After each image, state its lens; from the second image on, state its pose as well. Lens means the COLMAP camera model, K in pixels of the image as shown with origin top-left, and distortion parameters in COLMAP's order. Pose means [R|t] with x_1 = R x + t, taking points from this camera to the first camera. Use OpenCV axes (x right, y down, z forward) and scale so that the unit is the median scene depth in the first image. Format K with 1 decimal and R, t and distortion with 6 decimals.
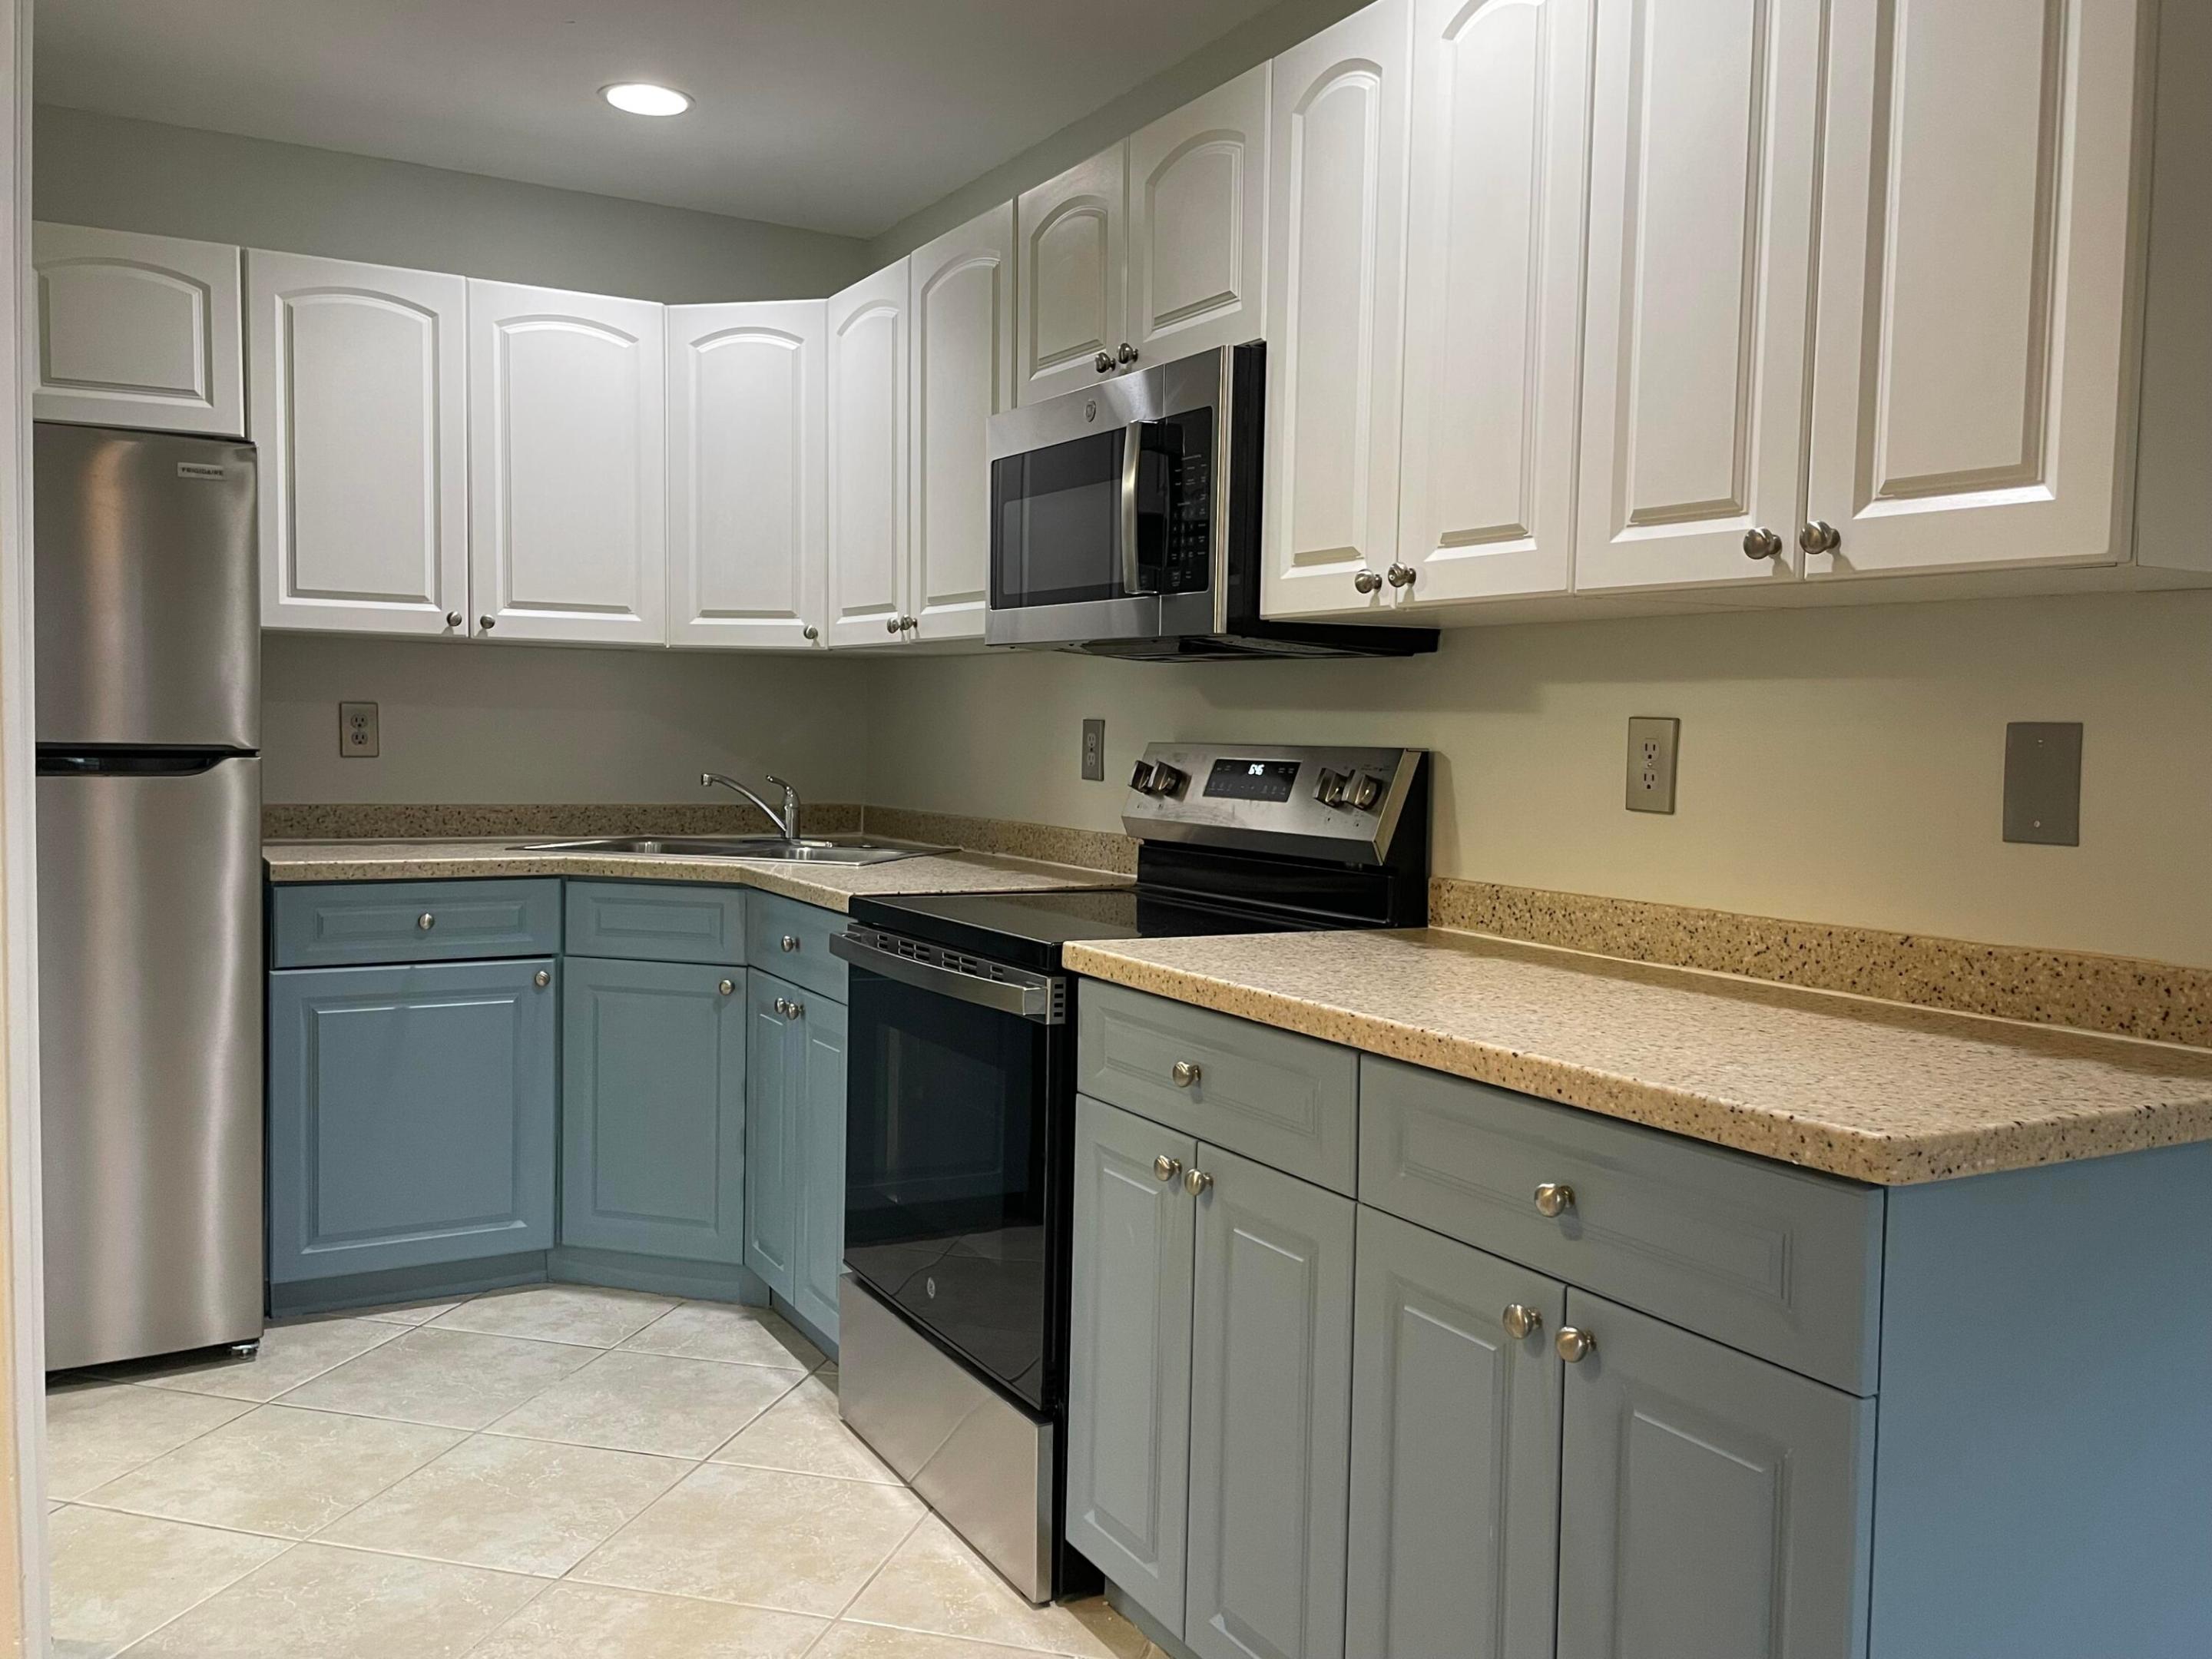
lens RADIAL K [[1772.6, 0, 1110.1], [0, 1772.6, 839.7], [0, 0, 1]] dist [0.075372, -0.067274]
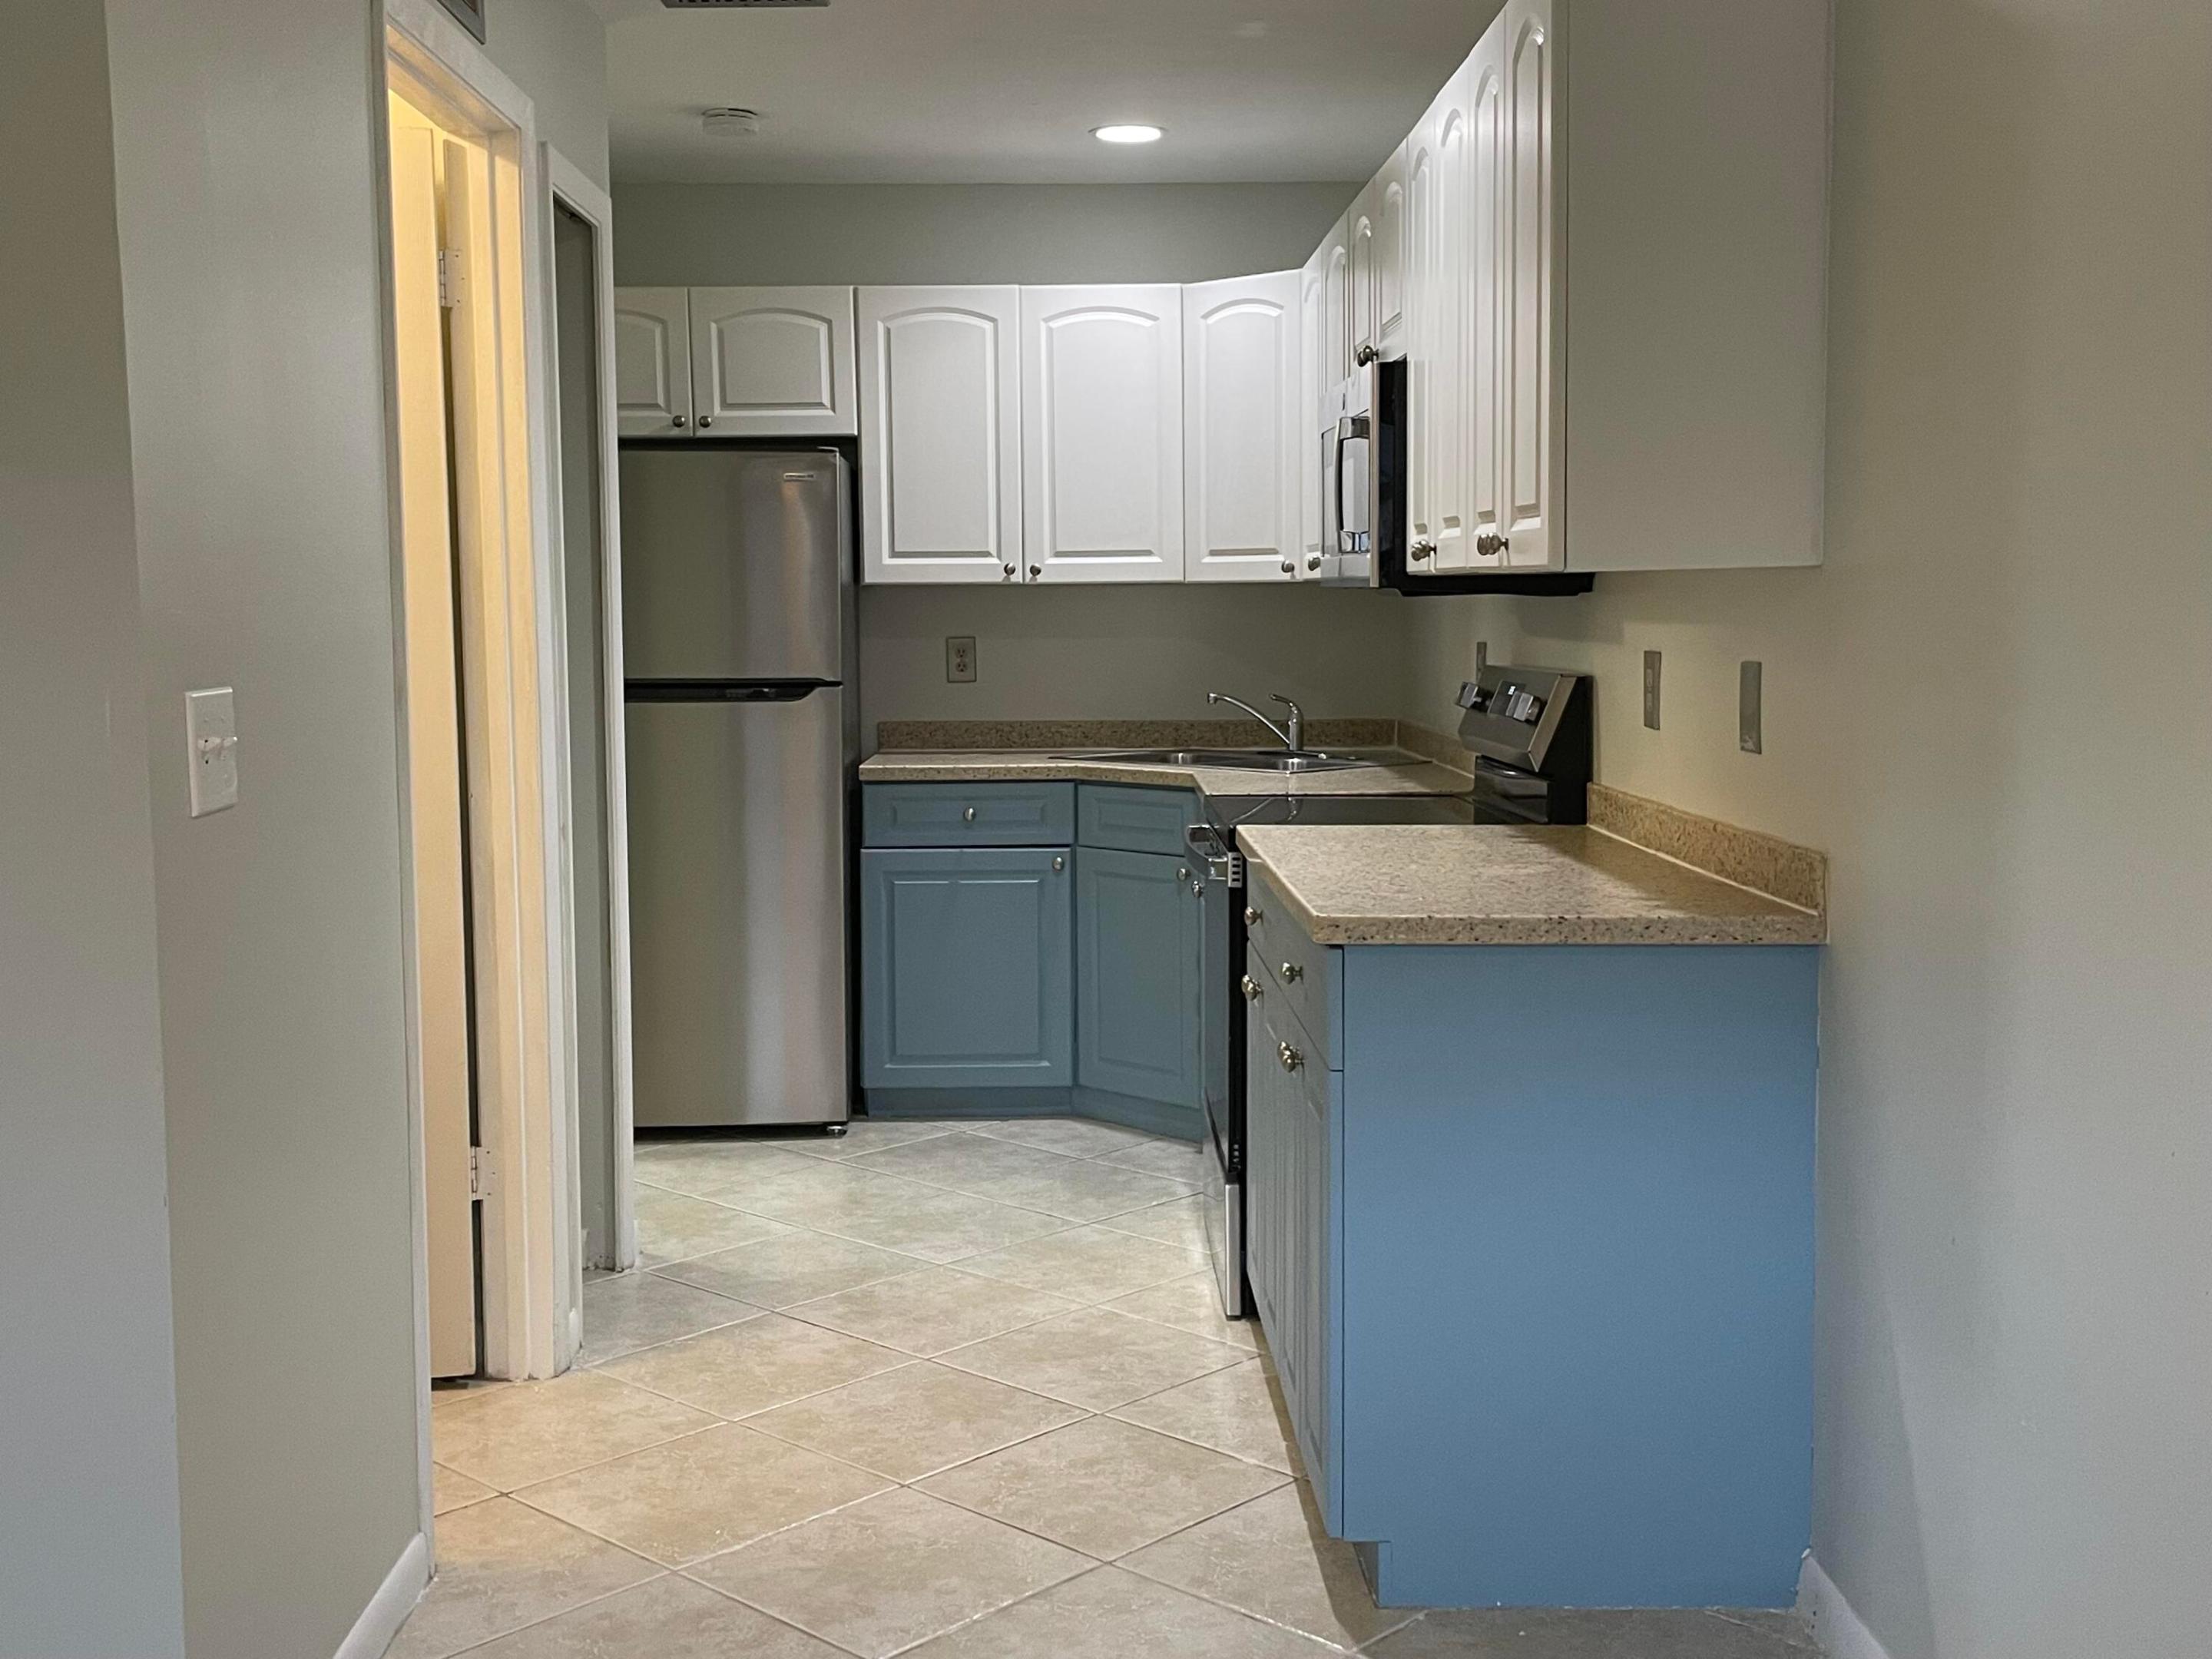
lens RADIAL K [[2312.5, 0, 1108.5], [0, 2312.5, 828.6], [0, 0, 1]] dist [0.132609, 0.000000]
pose [[0.881580, 0.020055, -0.471609, 0.456470], [-0.005855, 0.999485, 0.031558, 0.003486], [0.471999, -0.025060, 0.881243, -0.377020]]
